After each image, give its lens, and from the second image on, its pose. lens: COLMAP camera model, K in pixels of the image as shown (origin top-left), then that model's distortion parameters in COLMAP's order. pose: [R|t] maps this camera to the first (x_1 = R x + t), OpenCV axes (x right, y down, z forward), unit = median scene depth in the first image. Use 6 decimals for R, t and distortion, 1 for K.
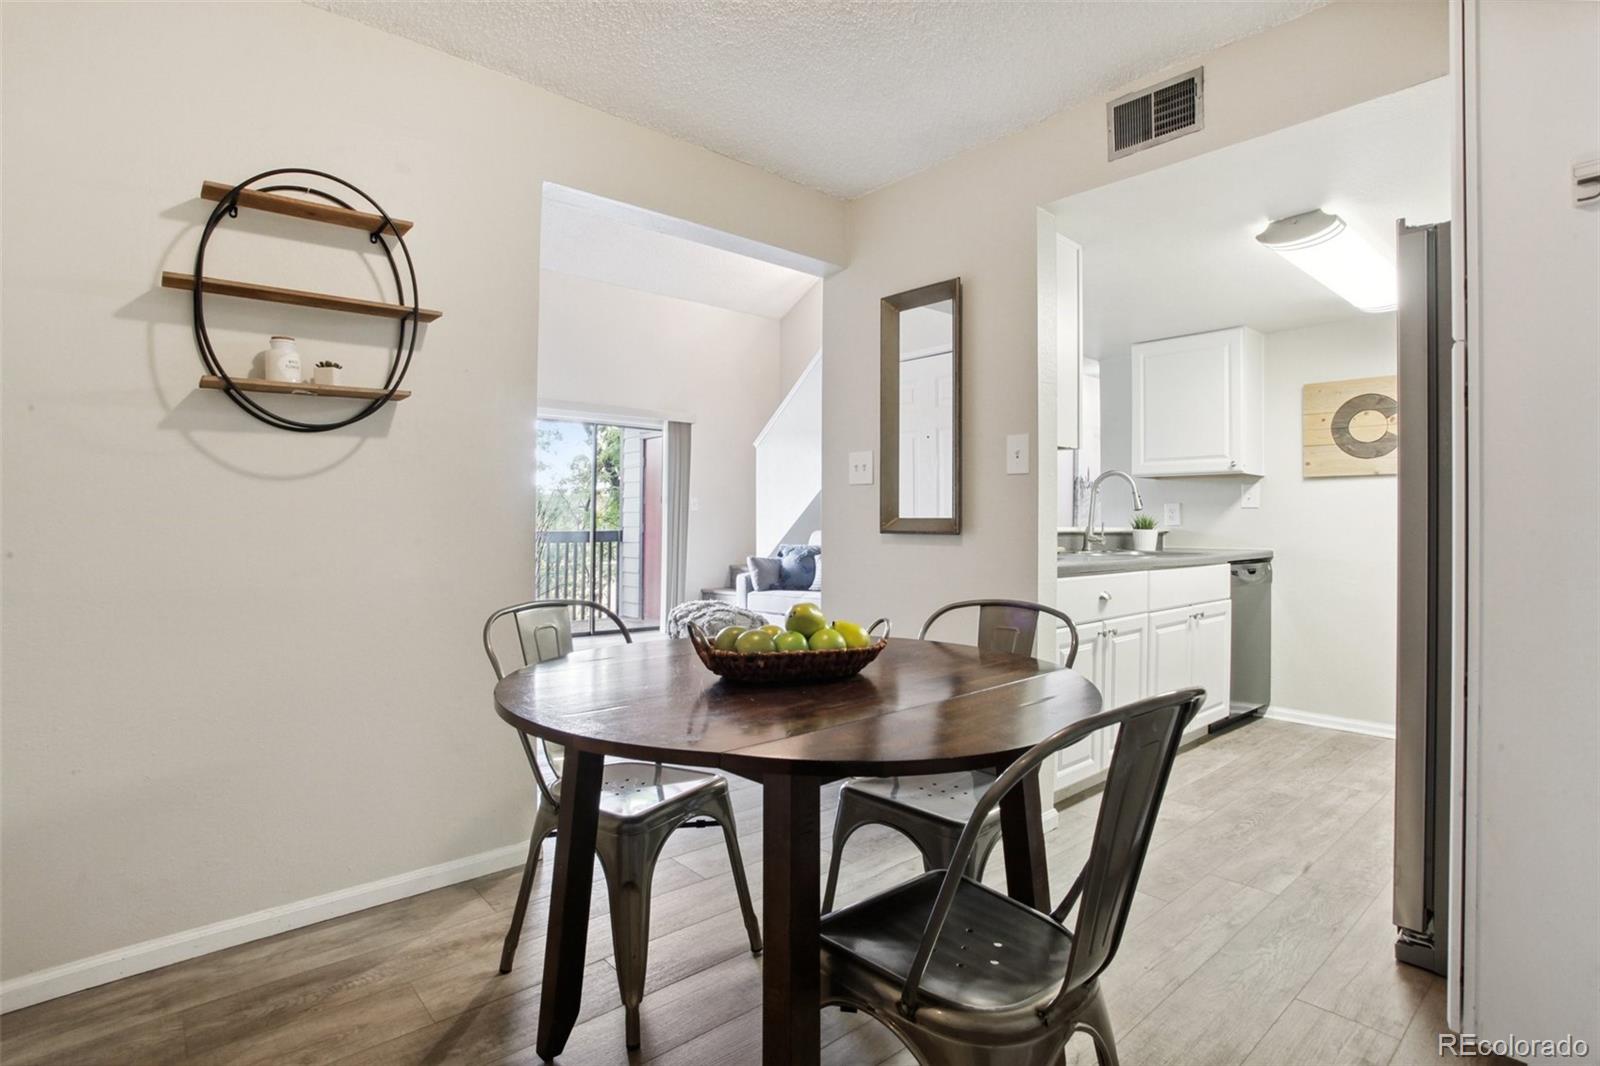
lens RADIAL K [[787.1, 0, 822.9], [0, 787.1, 525.4], [0, 0, 1]] dist [-0.037033, 0.023480]
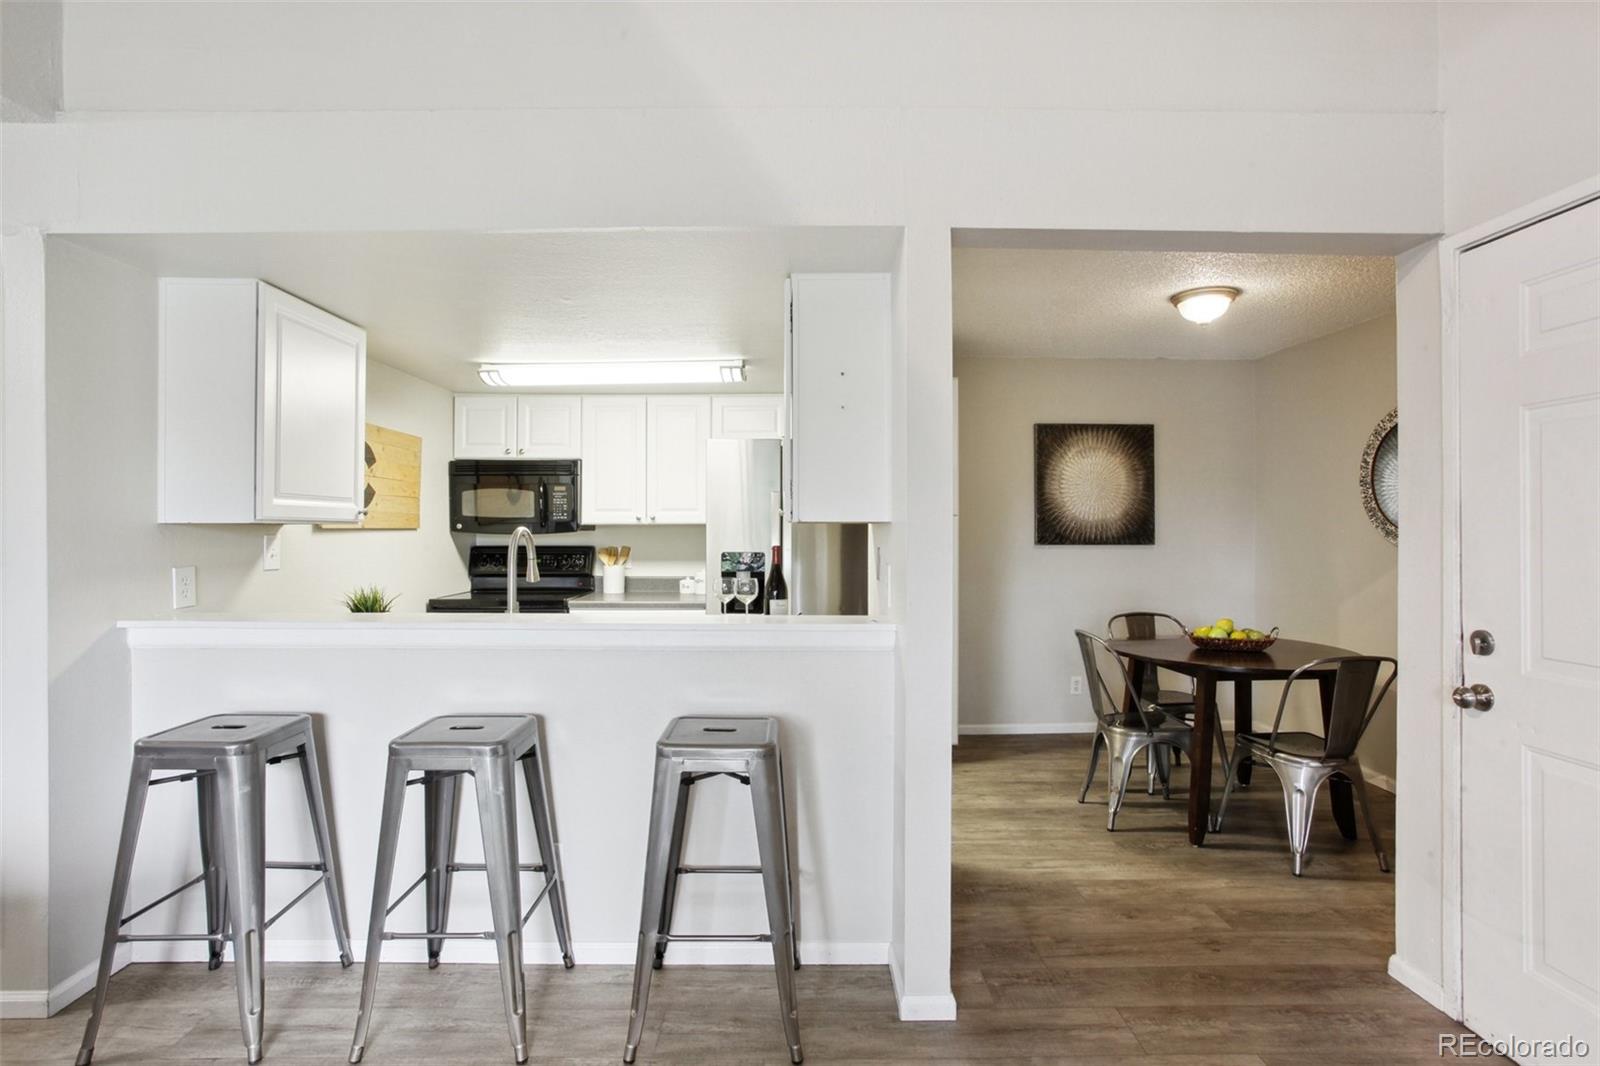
lens RADIAL K [[787.1, 0, 796.9], [0, 787.1, 532.5], [0, 0, 1]] dist [-0.037033, 0.023480]
pose [[-0.744655, -0.007113, 0.667411, -0.253995], [-0.003780, 0.999972, 0.006440, -0.061816], [-0.667438, 0.002273, -0.744662, 1.200849]]
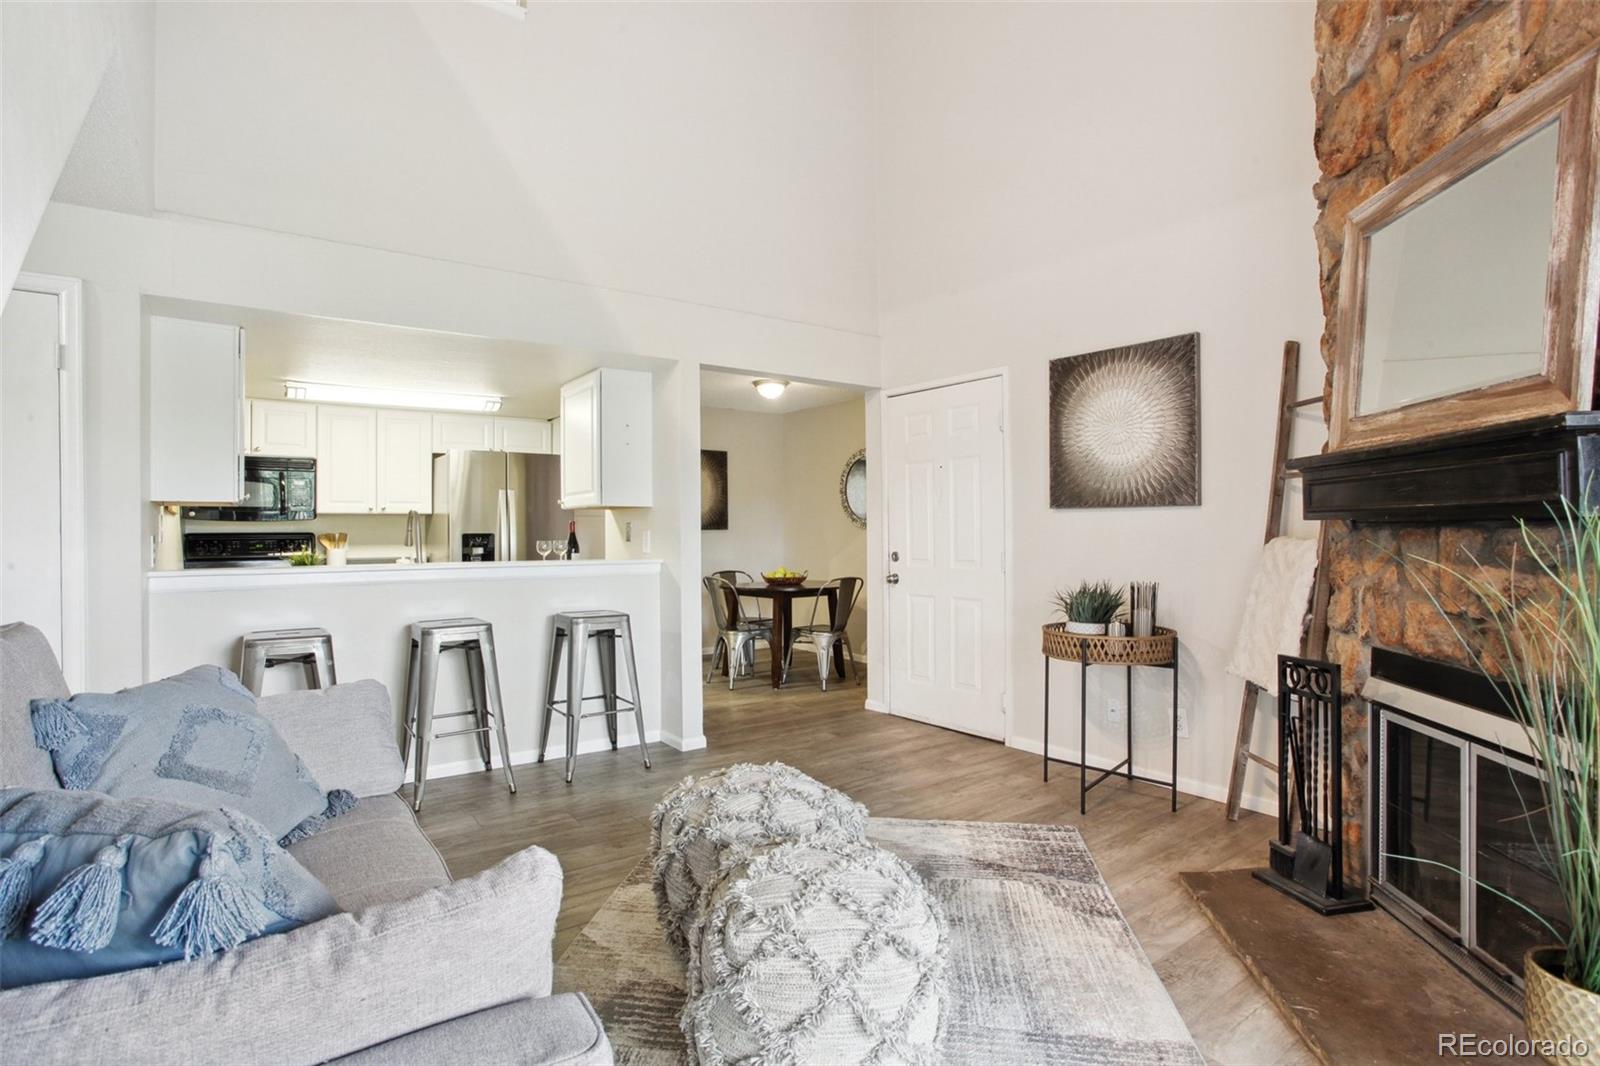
lens RADIAL K [[787.1, 0, 805.9], [0, 787.1, 531.7], [0, 0, 1]] dist [-0.037033, 0.023480]
pose [[-0.994453, 0.003629, 0.105119, -0.240743], [0.003719, 0.999993, 0.000657, -0.032777], [-0.105116, 0.001044, -0.994459, 1.764239]]
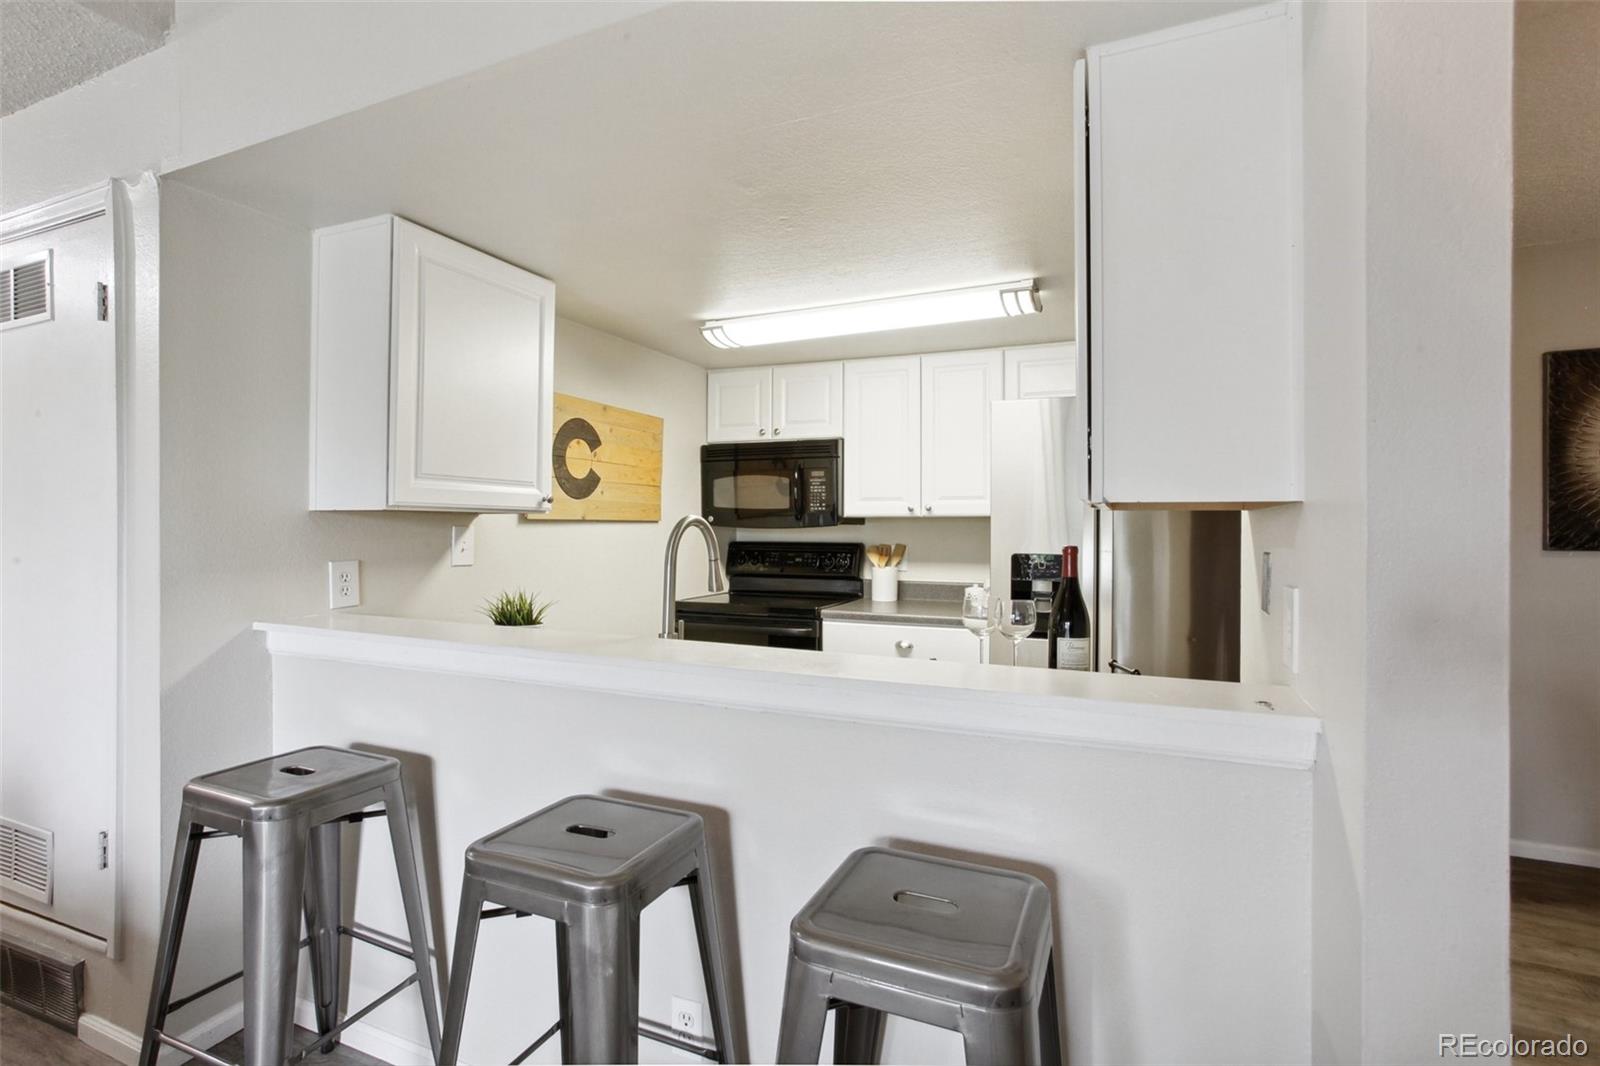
lens RADIAL K [[771.3, 0, 793.7], [0, 771.3, 518.2], [0, 0, 1]] dist [-0.018555, 0.005452]
pose [[-0.401506, 0.003110, 0.915851, -0.099187], [-0.006789, 0.999957, -0.006372, -0.057330], [-0.915831, -0.008776, -0.401468, 1.004033]]
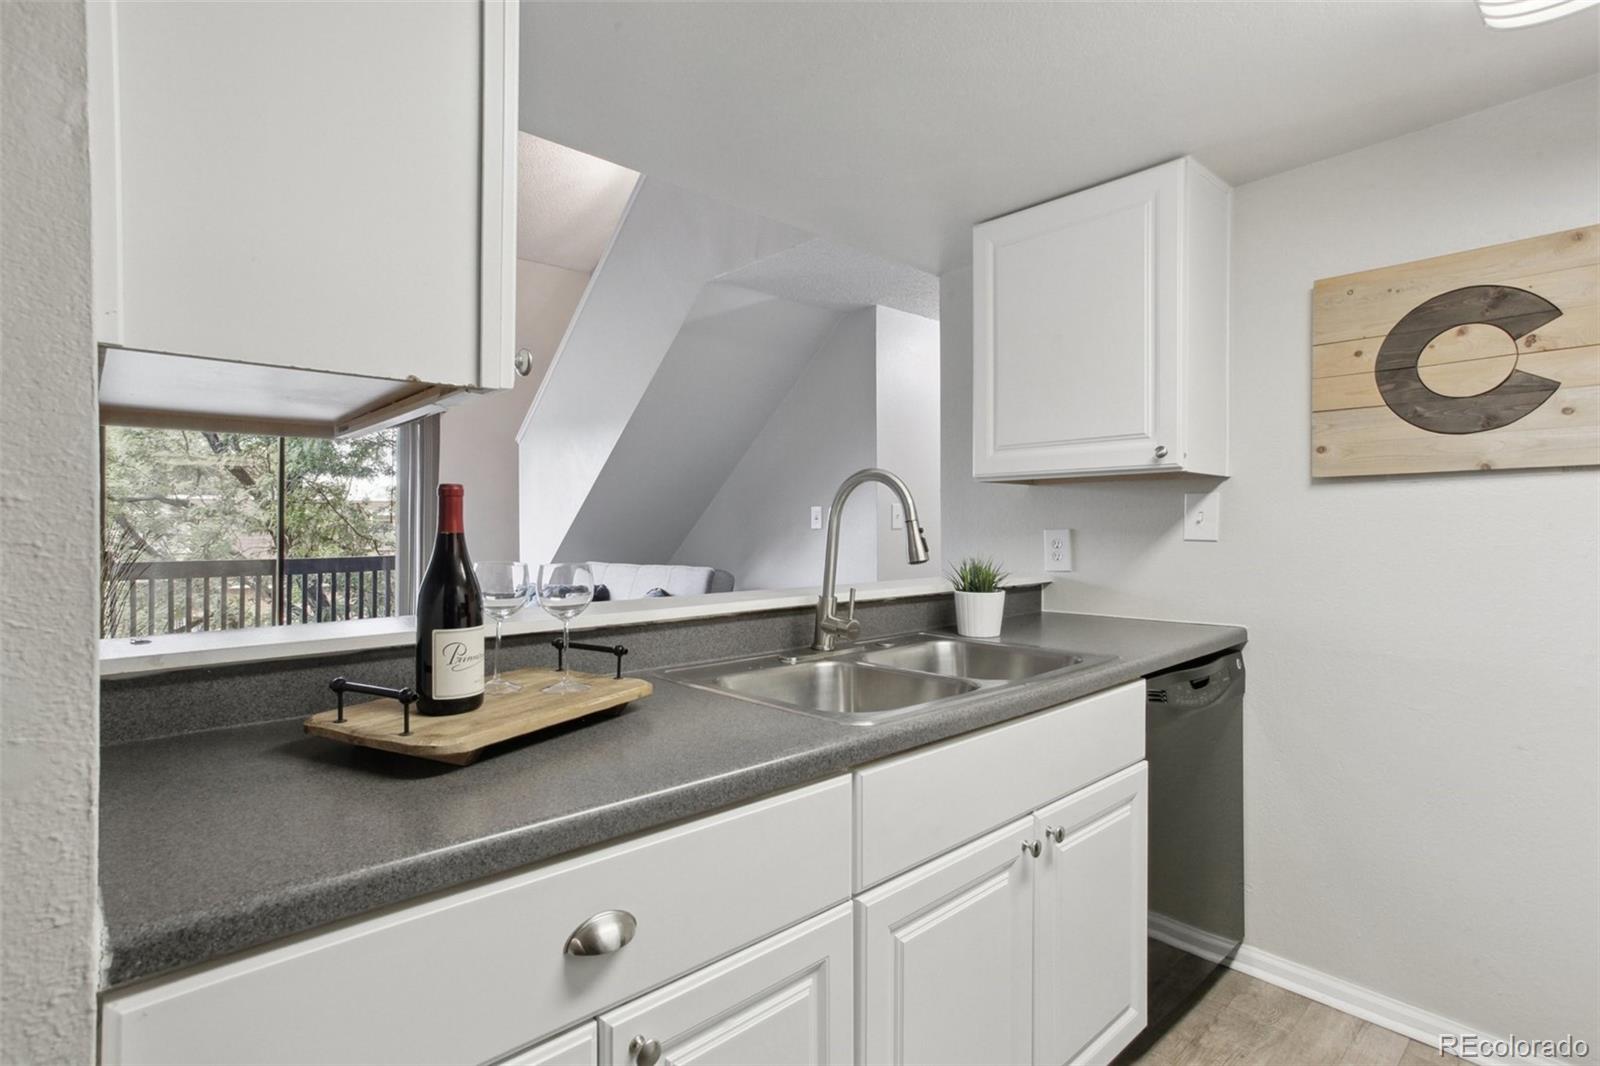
lens RADIAL K [[787.1, 0, 783.4], [0, 787.1, 537.7], [0, 0, 1]] dist [-0.037033, 0.023480]
pose [[0.999760, -0.005931, -0.021106, 0.290949], [0.006130, 0.999937, 0.009368, -0.030736], [0.021049, -0.009495, 0.999733, 0.495076]]
